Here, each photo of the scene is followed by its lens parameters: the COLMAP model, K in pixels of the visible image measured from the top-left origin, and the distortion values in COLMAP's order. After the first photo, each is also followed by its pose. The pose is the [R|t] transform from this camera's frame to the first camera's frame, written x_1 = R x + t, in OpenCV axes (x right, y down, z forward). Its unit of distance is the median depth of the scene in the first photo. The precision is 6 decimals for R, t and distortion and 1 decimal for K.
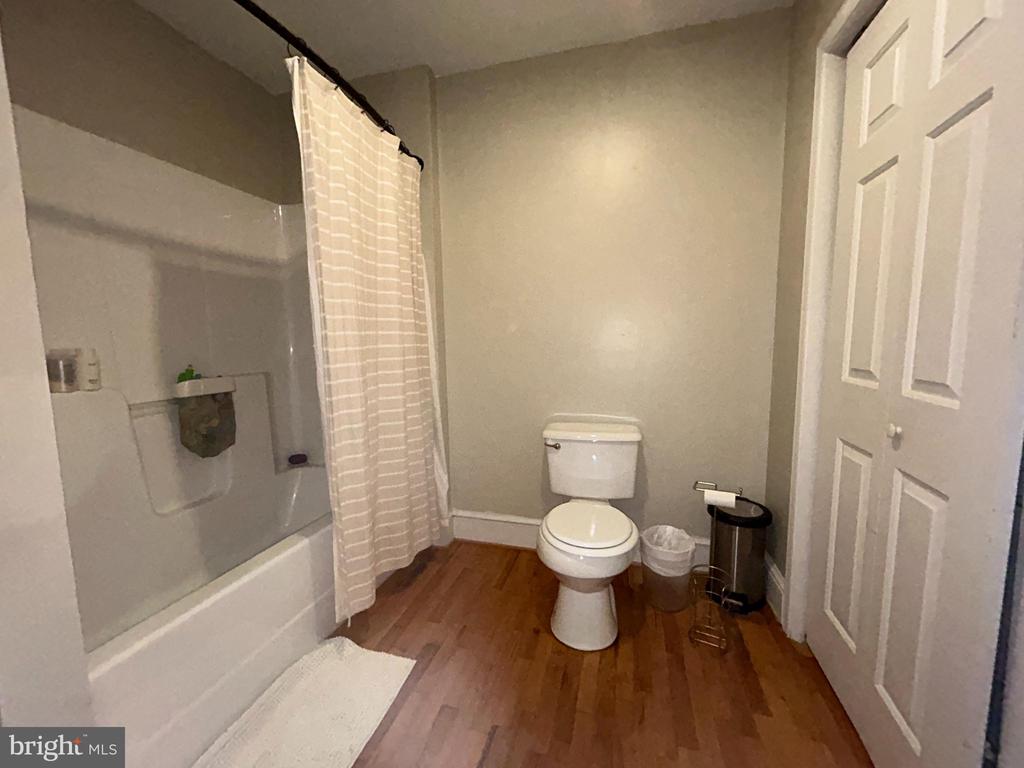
lens RADIAL K [[415.8, 0, 508.7], [0, 415.8, 383.2], [0, 0, 1]] dist [-0.000252, 0.000374]
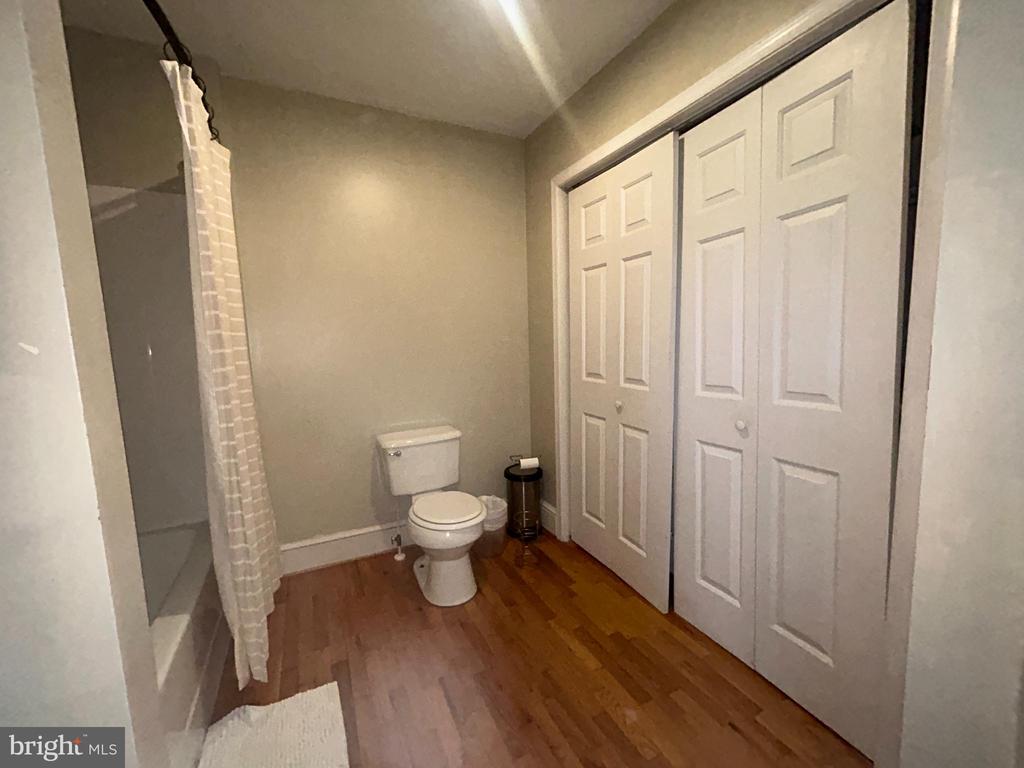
lens RADIAL K [[415.8, 0, 508.7], [0, 415.8, 383.2], [0, 0, 1]] dist [-0.000252, 0.000374]
pose [[0.739648, -0.082135, 0.667963, -0.516787], [0.089533, 0.995711, 0.023294, -0.053021], [-0.667011, 0.042575, 0.743830, -0.081585]]
